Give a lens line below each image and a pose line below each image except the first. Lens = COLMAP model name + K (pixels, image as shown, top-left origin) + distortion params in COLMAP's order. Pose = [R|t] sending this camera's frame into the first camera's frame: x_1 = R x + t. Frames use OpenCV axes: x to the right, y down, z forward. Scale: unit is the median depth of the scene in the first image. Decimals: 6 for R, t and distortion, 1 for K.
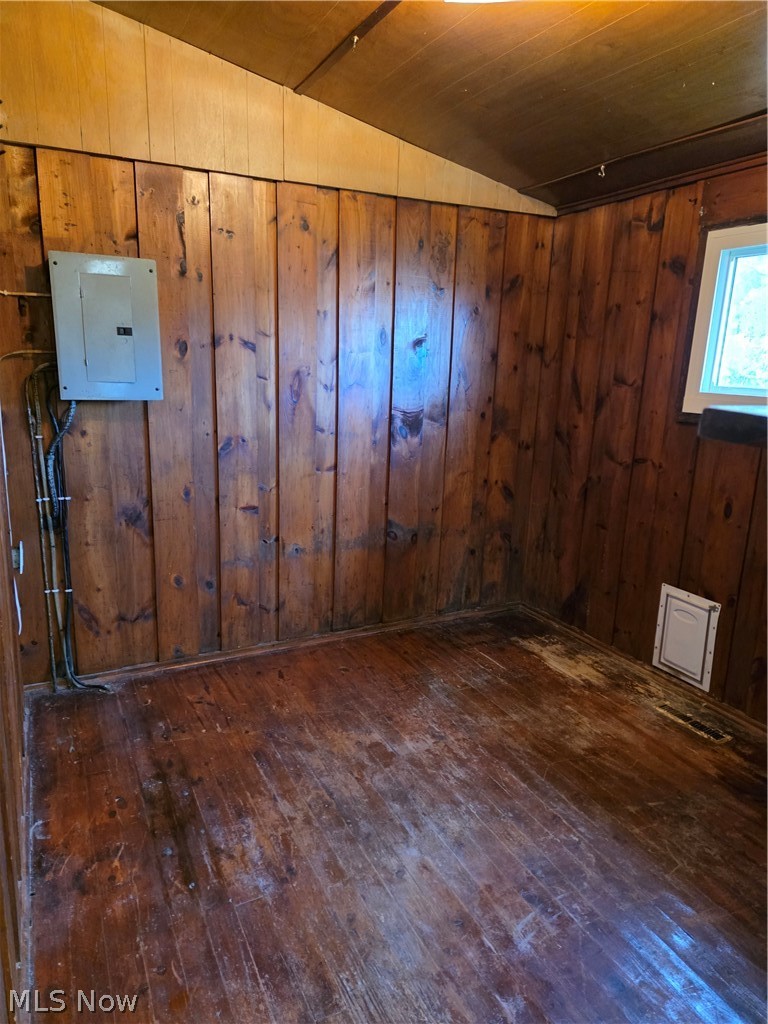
lens RADIAL K [[693.2, 0, 386.4], [0, 693.2, 517.3], [0, 0, 1]] dist [0.054917, -0.046034]
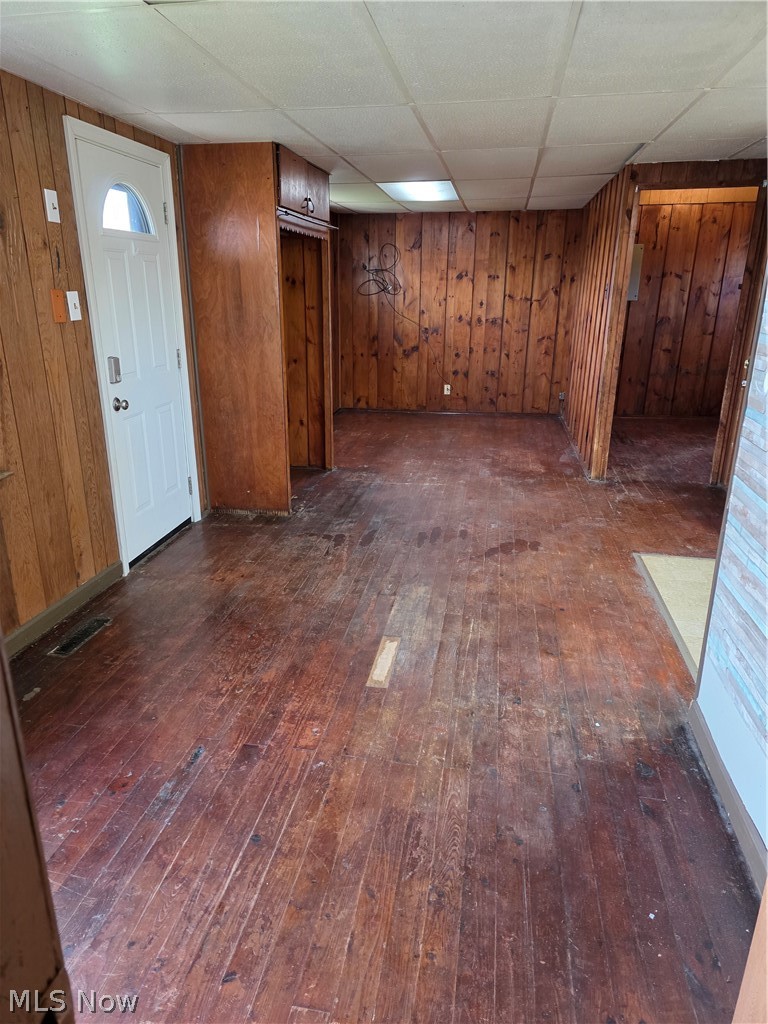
lens RADIAL K [[693.2, 0, 363.0], [0, 693.2, 524.1], [0, 0, 1]] dist [0.054917, -0.046034]
pose [[0.796150, 0.166182, -0.581832, 0.446191], [-0.117842, 0.985720, 0.120291, 0.394164], [0.593514, -0.027205, 0.804364, -1.470663]]
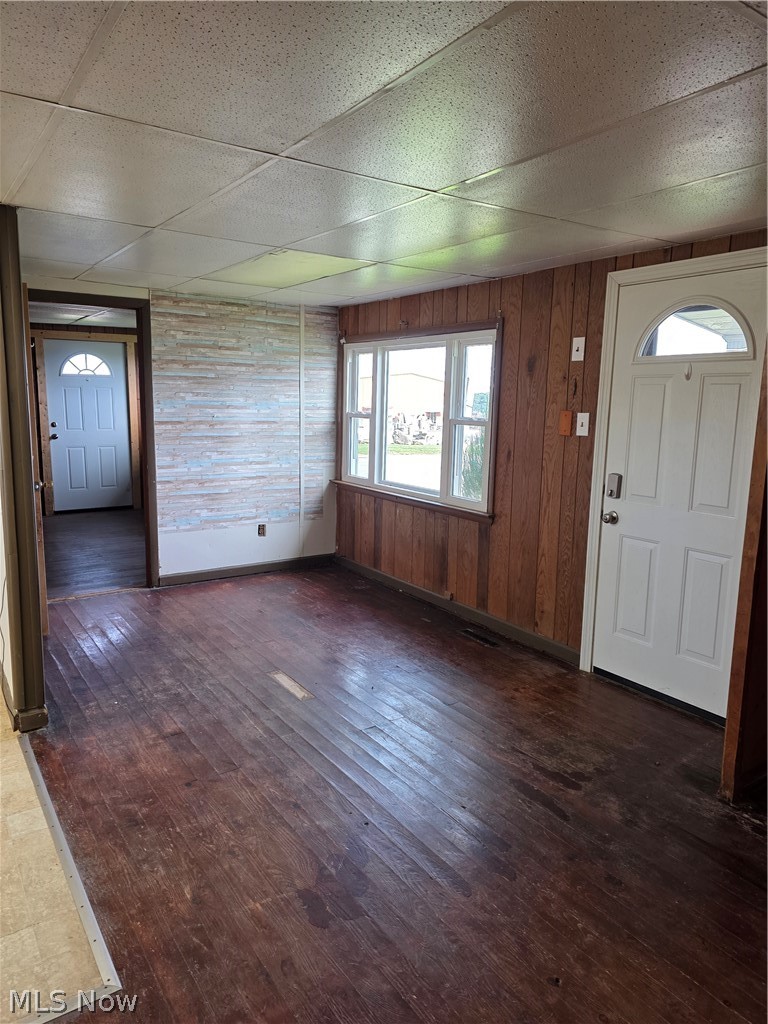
lens RADIAL K [[693.2, 0, 383.8], [0, 693.2, 513.7], [0, 0, 1]] dist [0.054917, -0.046034]
pose [[-0.989566, -0.023168, -0.142207, -0.734459], [-0.077023, 0.919184, 0.386223, -0.736832], [0.121766, 0.393147, -0.911377, 2.913111]]
